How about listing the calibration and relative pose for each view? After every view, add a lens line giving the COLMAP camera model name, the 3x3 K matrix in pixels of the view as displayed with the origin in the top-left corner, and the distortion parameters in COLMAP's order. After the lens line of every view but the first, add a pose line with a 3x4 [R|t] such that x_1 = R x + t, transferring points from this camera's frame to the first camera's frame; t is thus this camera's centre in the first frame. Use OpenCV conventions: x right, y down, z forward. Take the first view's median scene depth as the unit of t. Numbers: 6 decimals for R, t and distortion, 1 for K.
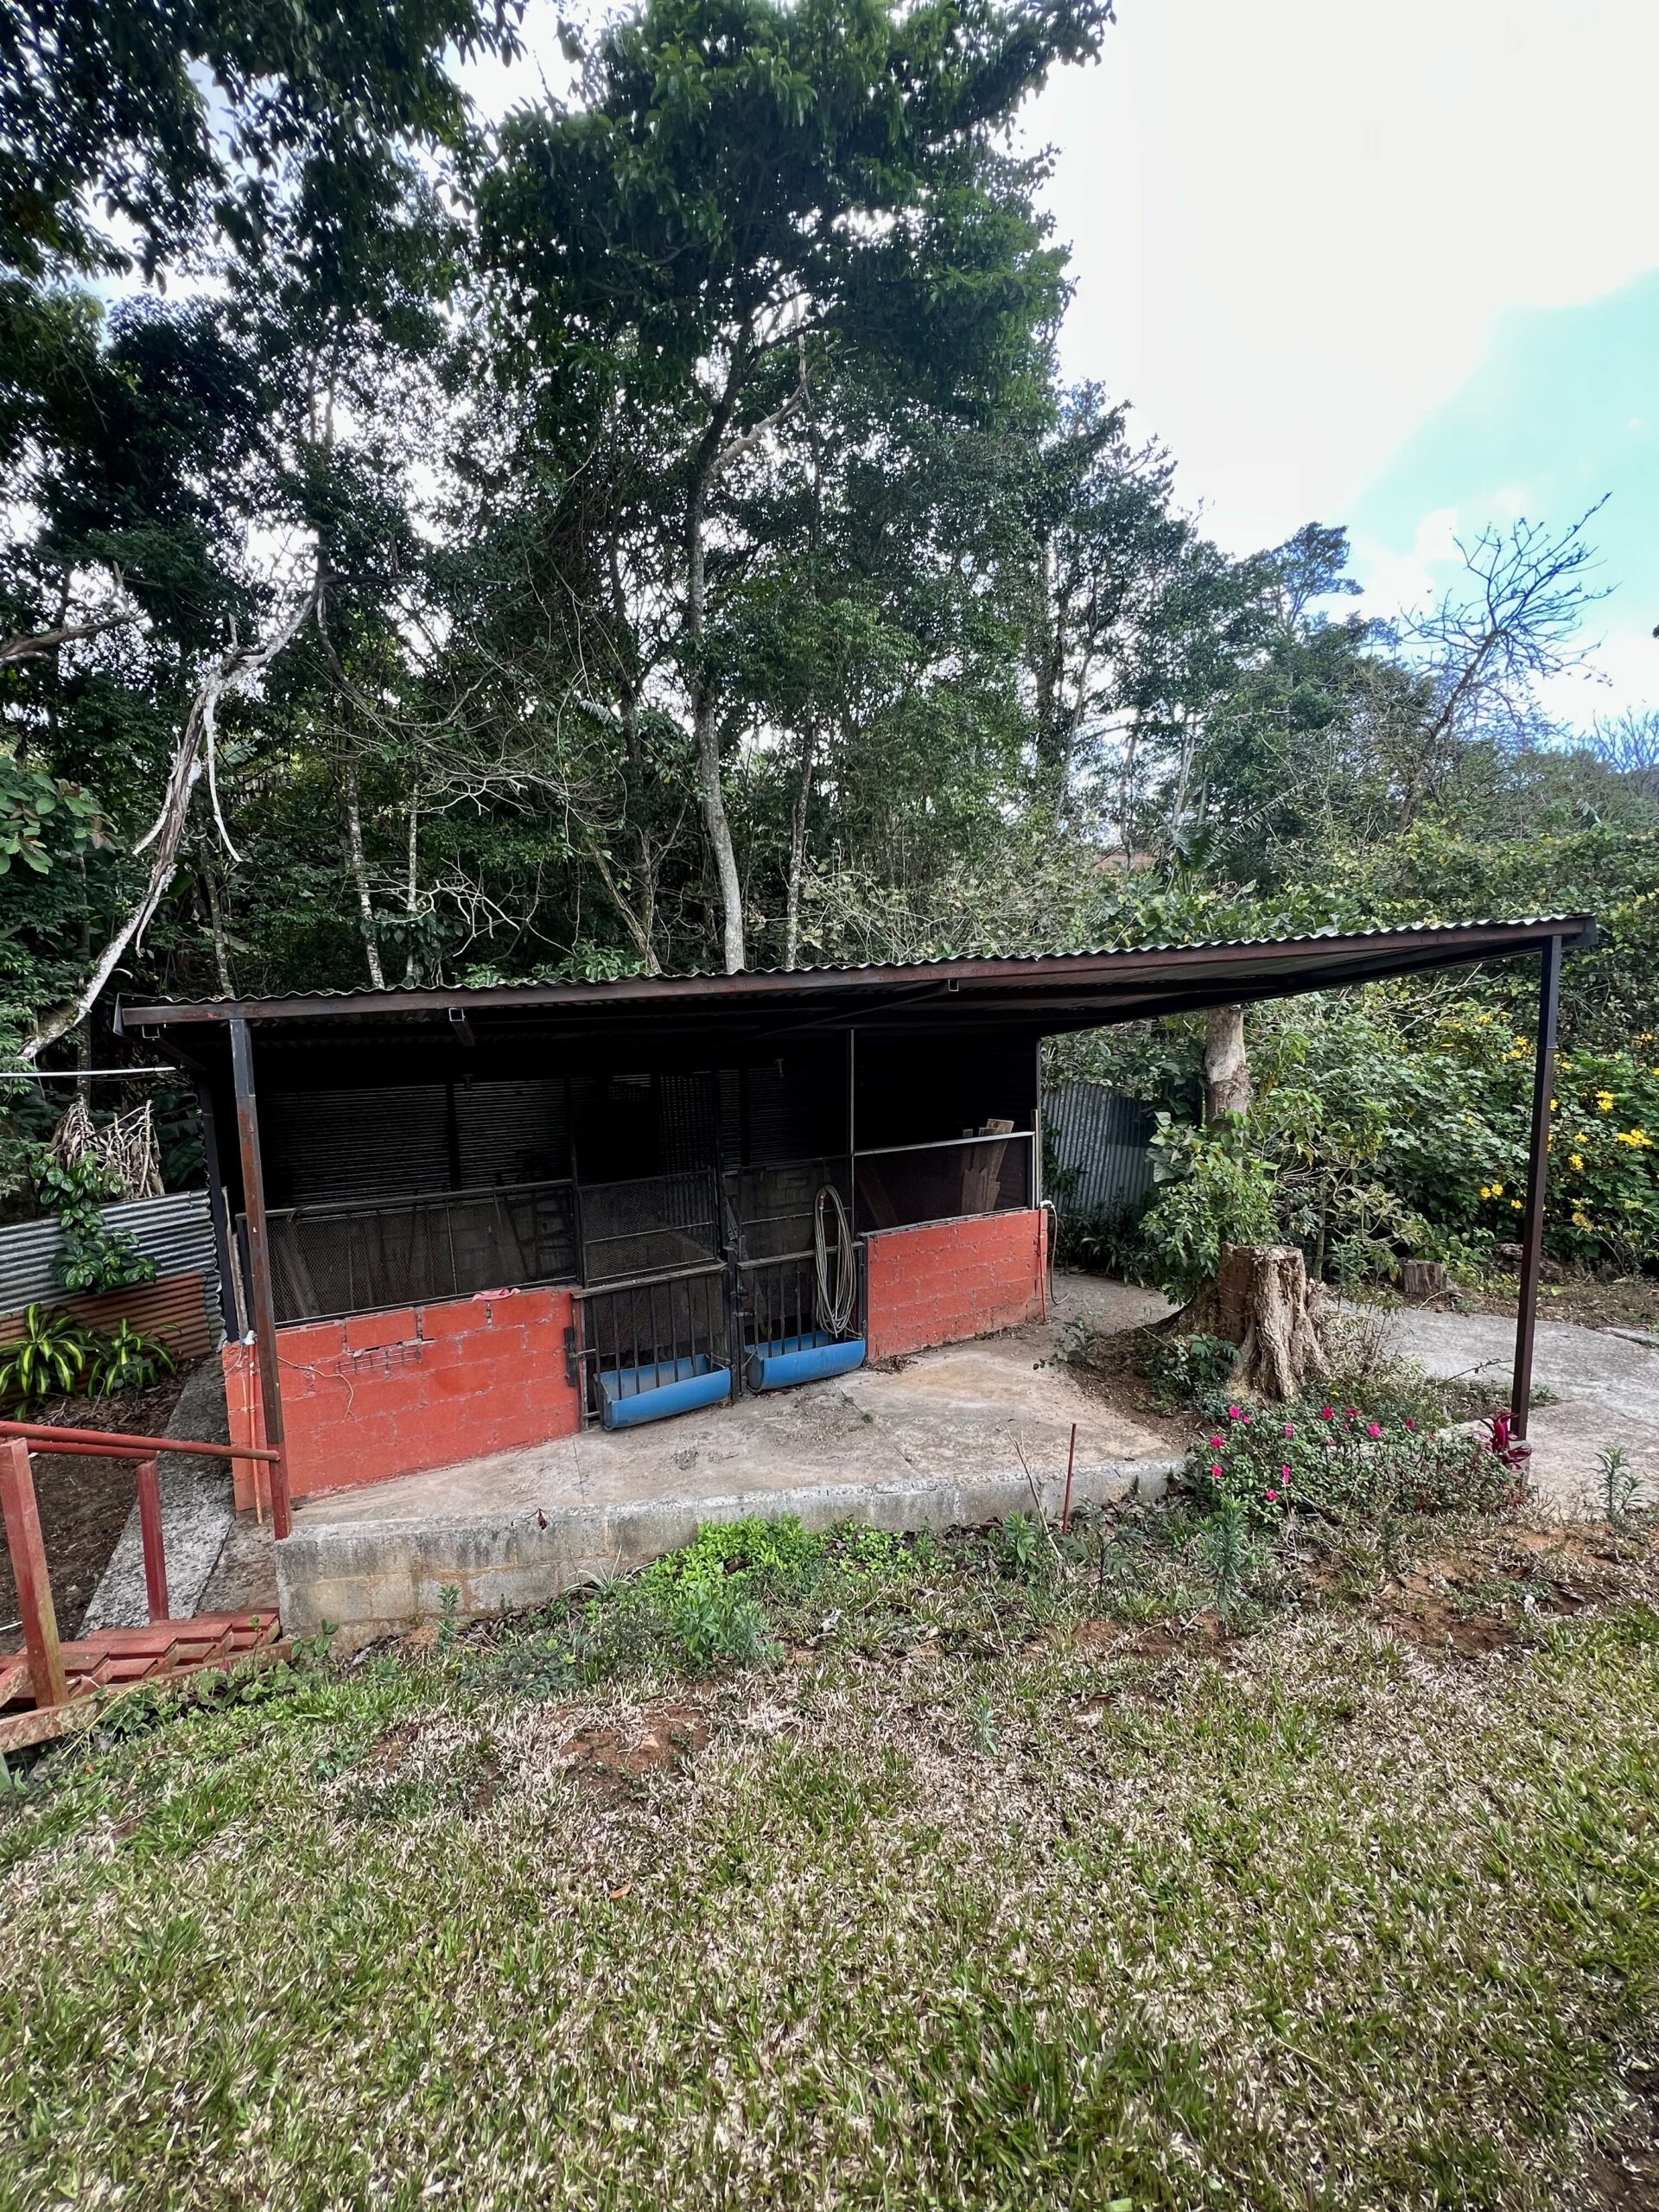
lens RADIAL K [[881.3, 0, 829.5], [0, 881.3, 1106.0], [0, 0, 1]] dist [0.000939, 0.000008]
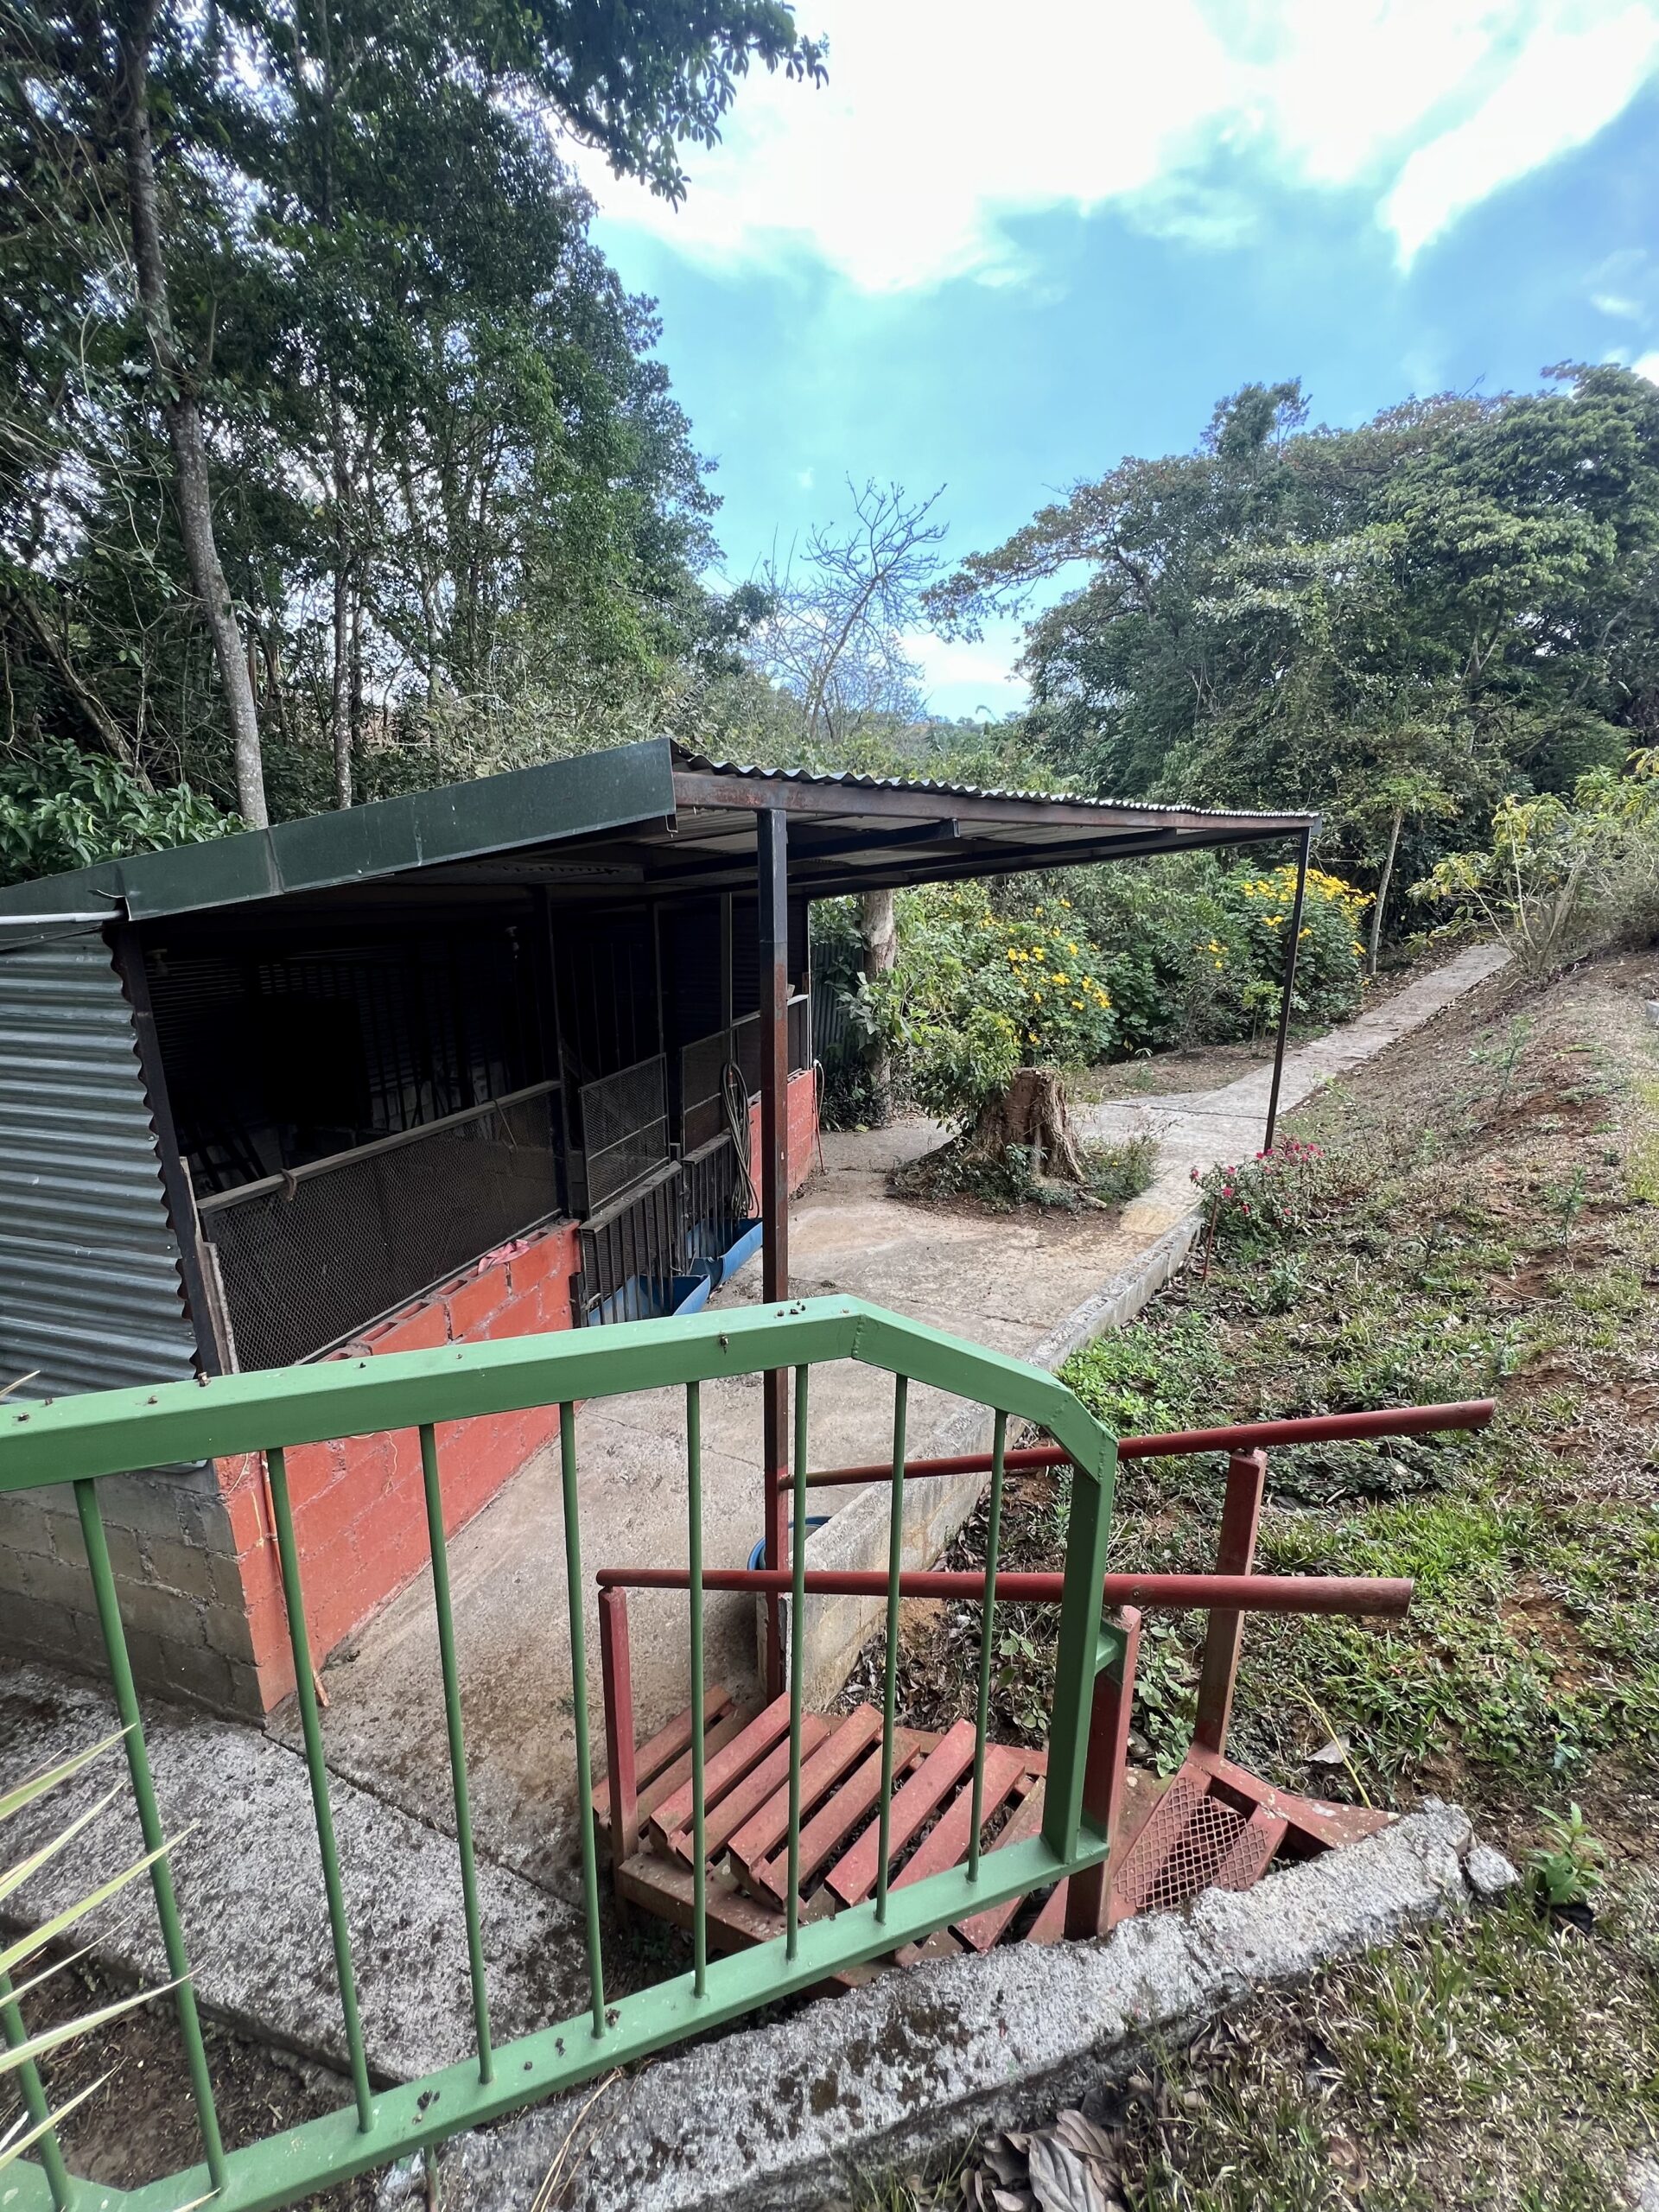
lens RADIAL K [[881.3, 0, 829.5], [0, 881.3, 1106.0], [0, 0, 1]] dist [0.000939, 0.000008]
pose [[0.716394, -0.141734, 0.683148, -0.607441], [0.049577, 0.987015, 0.152788, 0.001538], [-0.695932, -0.075588, 0.714118, 0.295116]]
